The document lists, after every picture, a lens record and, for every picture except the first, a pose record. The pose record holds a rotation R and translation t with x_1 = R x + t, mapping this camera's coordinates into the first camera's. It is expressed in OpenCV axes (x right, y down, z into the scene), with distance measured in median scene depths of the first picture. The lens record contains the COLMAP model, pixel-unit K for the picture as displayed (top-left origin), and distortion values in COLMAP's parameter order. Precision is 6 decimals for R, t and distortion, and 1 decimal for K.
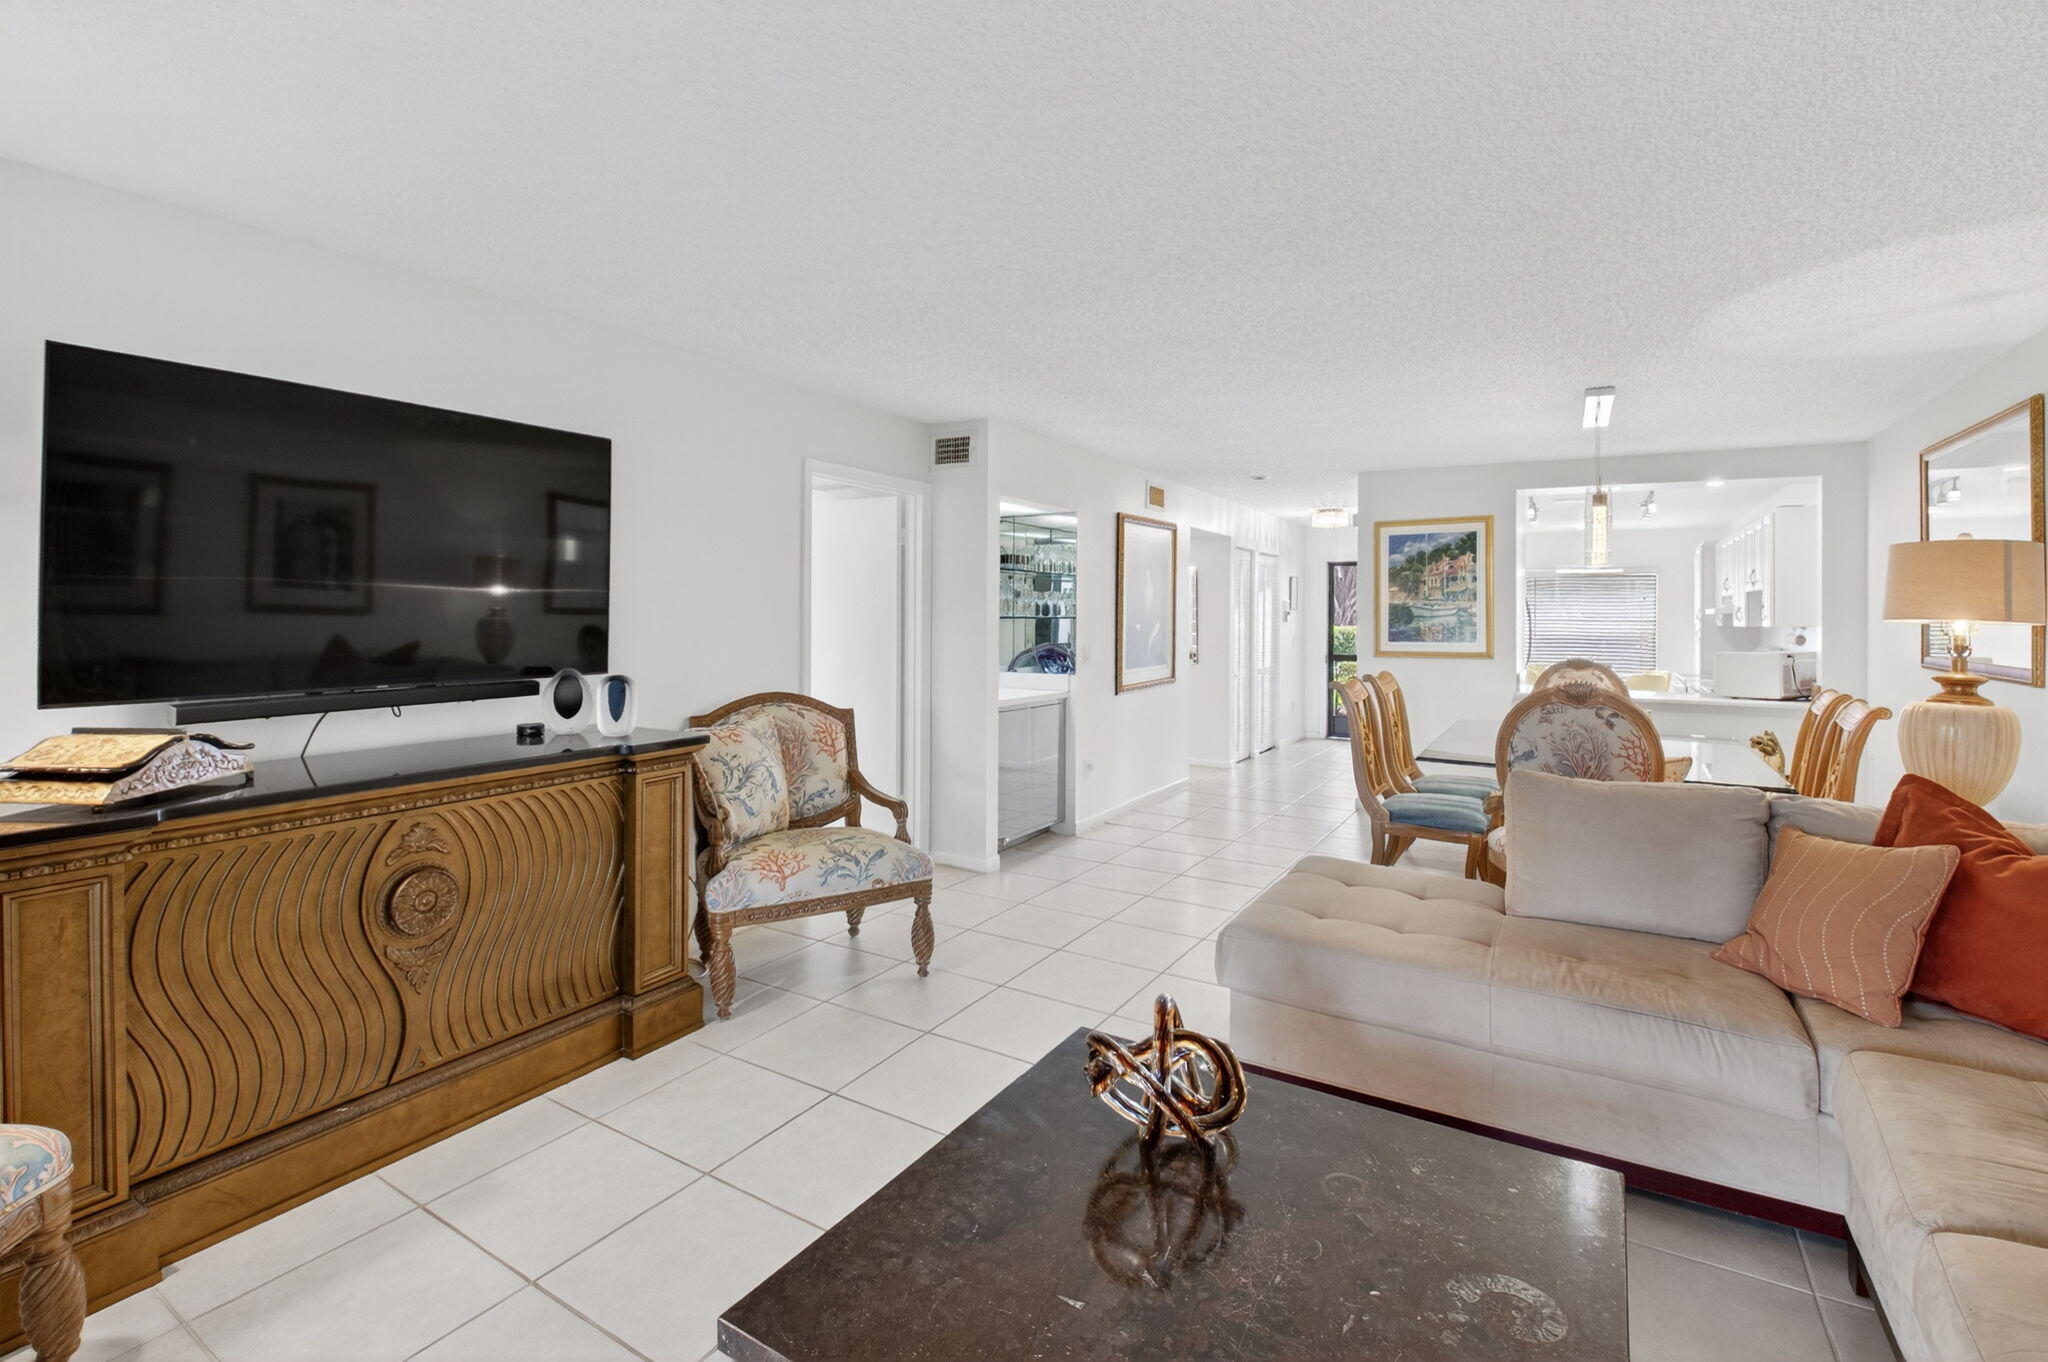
lens RADIAL K [[907.5, 0, 1024.0], [0, 907.5, 681.0], [0, 0, 1]] dist [0.018053, -0.021332]
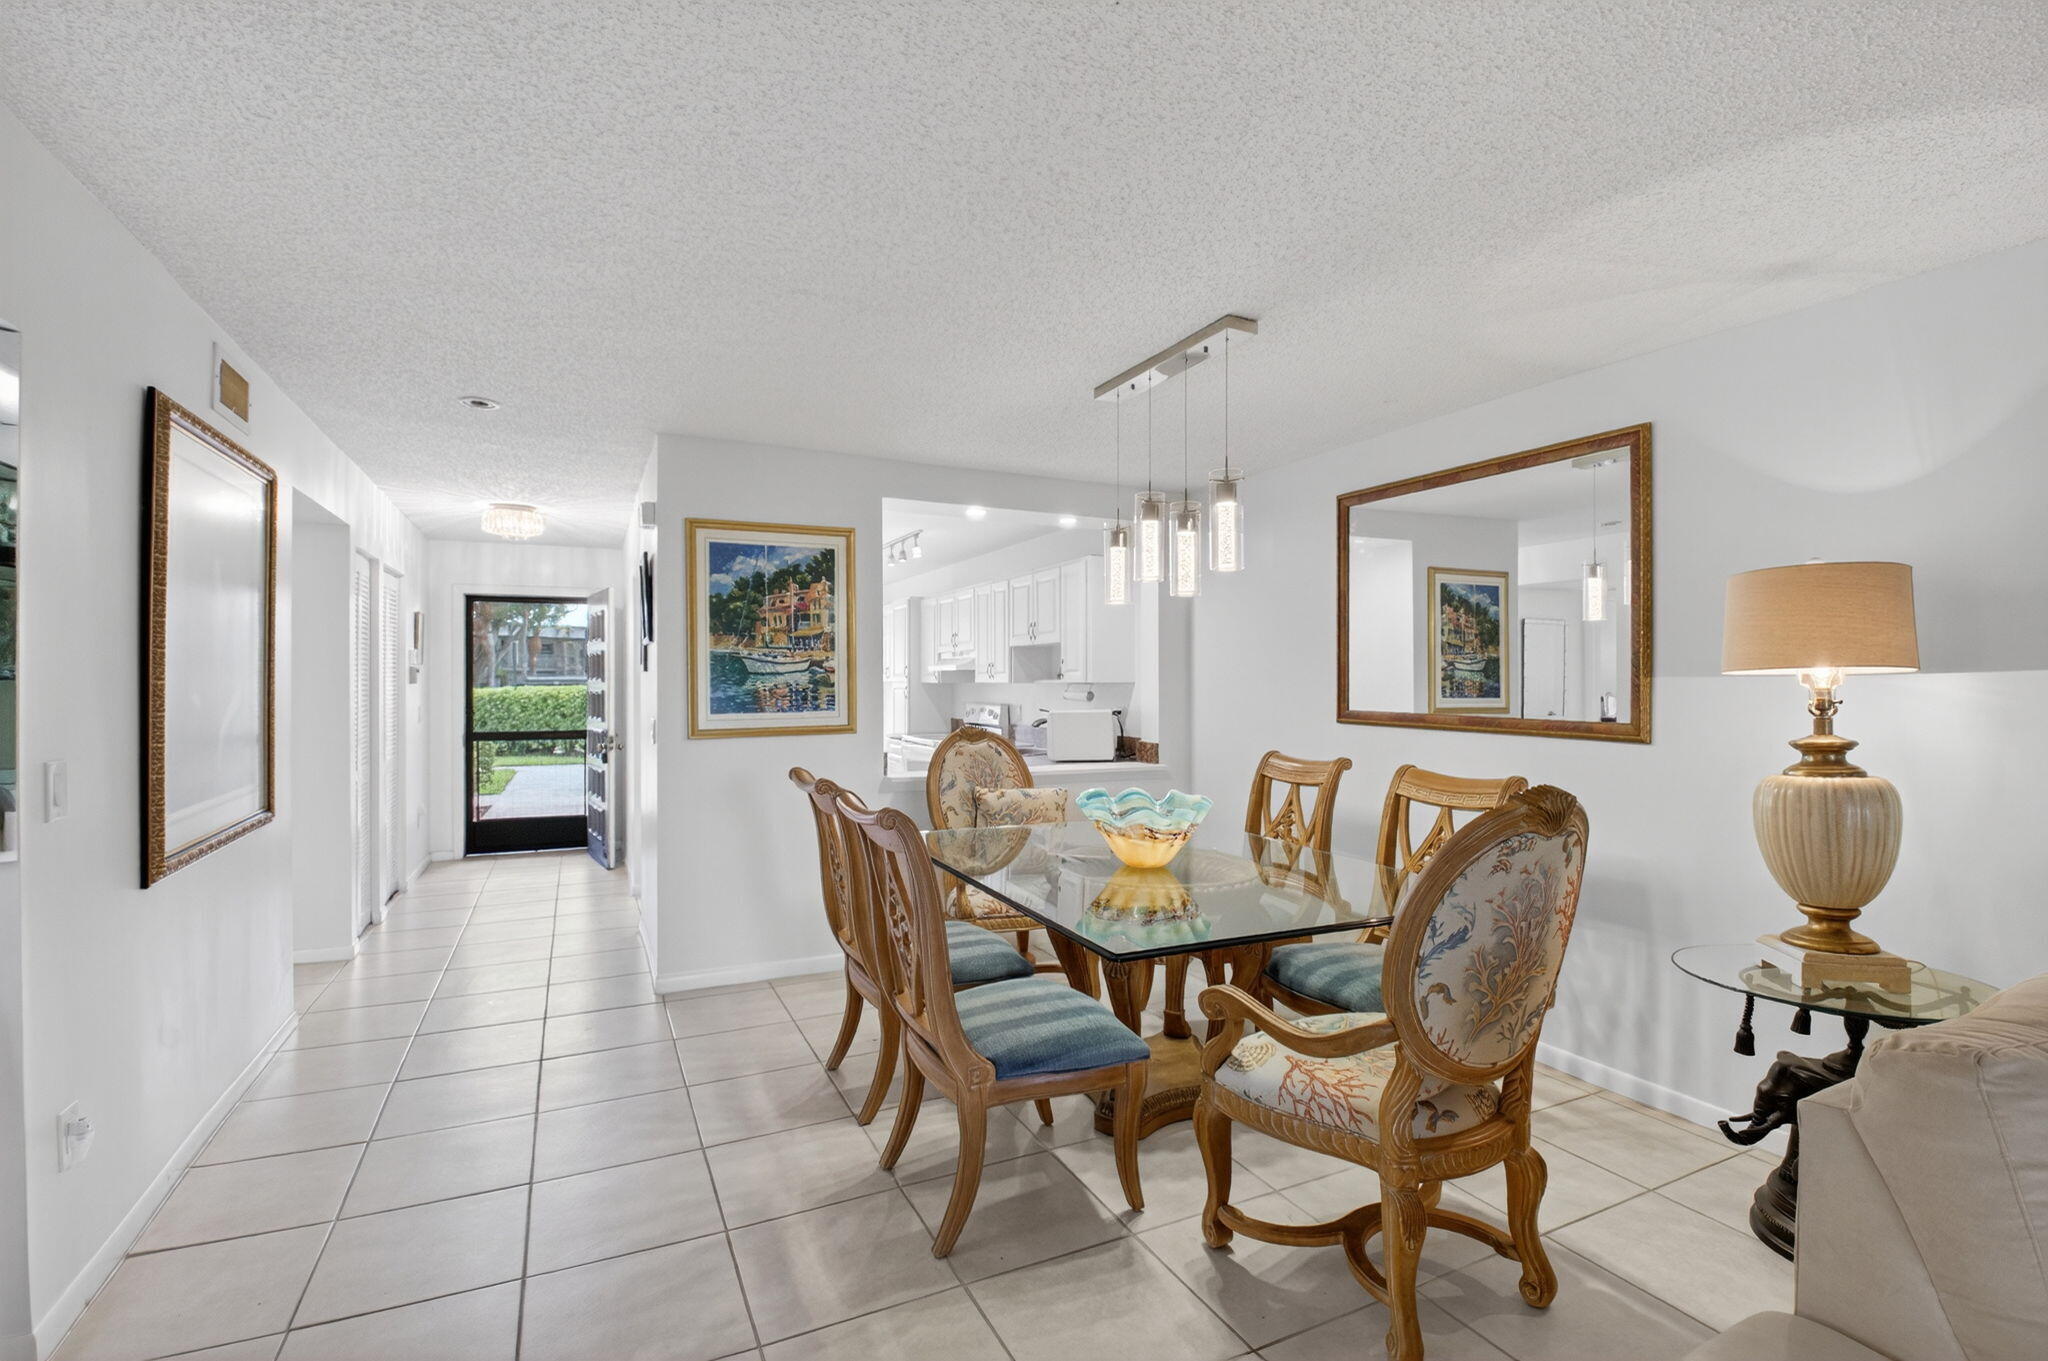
lens RADIAL K [[921.8, 0, 1024.0], [0, 921.8, 680.5], [0, 0, 1]] dist [-0.000008, -0.022670]
pose [[0.552783, -0.006761, 0.833298, -0.003254], [0.063269, 0.997421, -0.033878, -0.032468], [-0.830920, 0.071450, 0.551785, 0.494300]]
